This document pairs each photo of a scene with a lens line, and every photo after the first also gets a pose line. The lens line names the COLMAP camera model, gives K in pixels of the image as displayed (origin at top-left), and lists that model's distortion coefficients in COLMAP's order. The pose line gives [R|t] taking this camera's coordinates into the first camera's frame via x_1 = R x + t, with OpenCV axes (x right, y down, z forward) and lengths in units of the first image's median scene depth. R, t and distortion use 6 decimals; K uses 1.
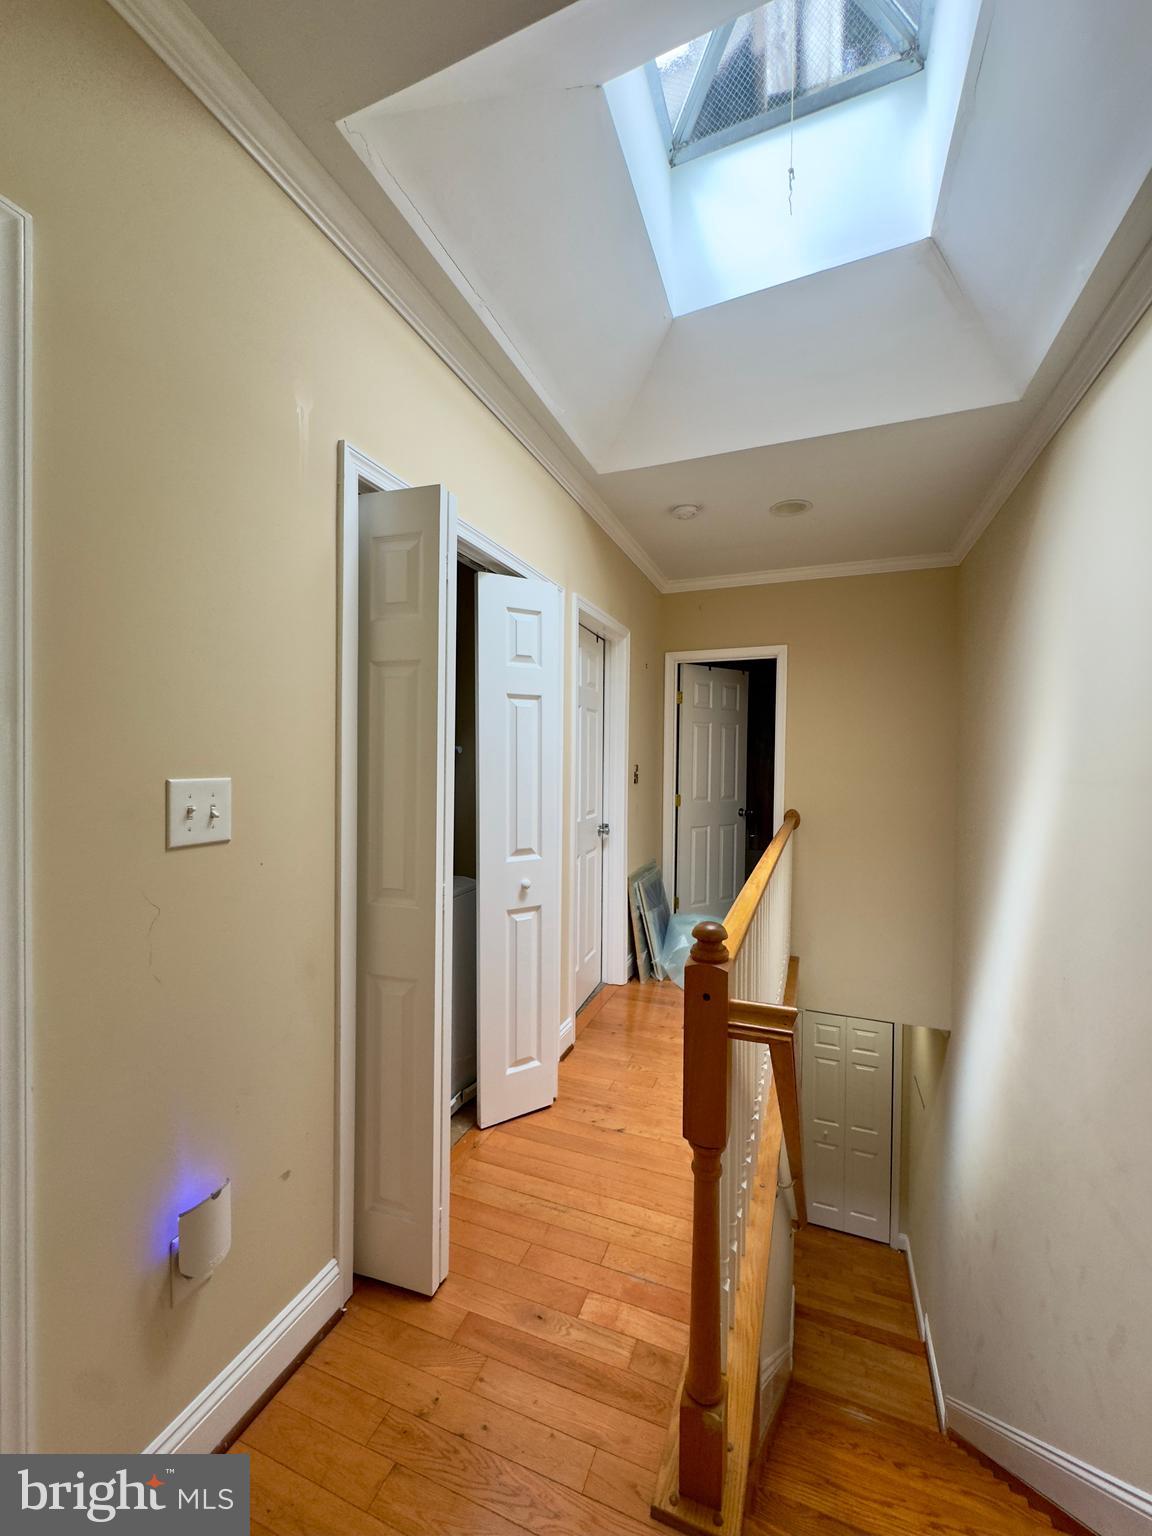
lens RADIAL K [[605.9, 0, 575.5], [0, 605.9, 767.1], [0, 0, 1]] dist [-0.001974, -0.000100]
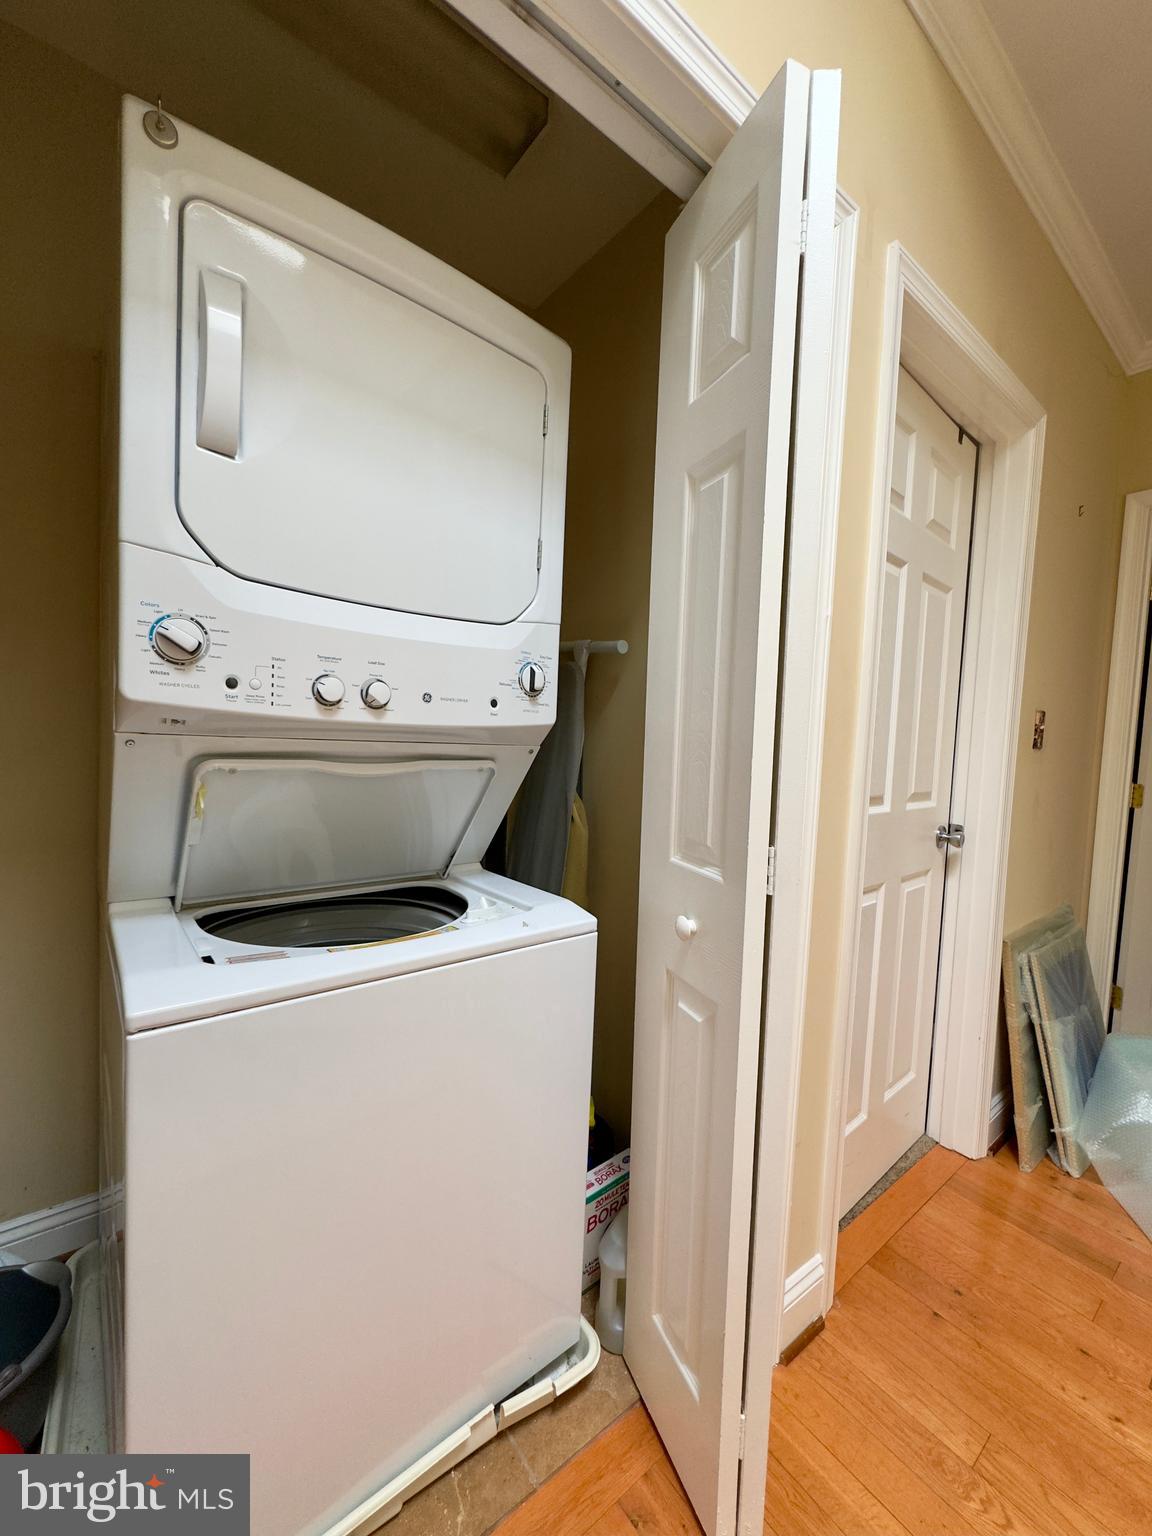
lens RADIAL K [[605.9, 0, 579.8], [0, 605.9, 766.3], [0, 0, 1]] dist [-0.001974, -0.000100]
pose [[0.858874, 0.057235, -0.508978, 0.034524], [-0.044226, 0.998313, 0.037631, 0.041144], [0.510273, -0.009810, 0.859956, 0.420722]]
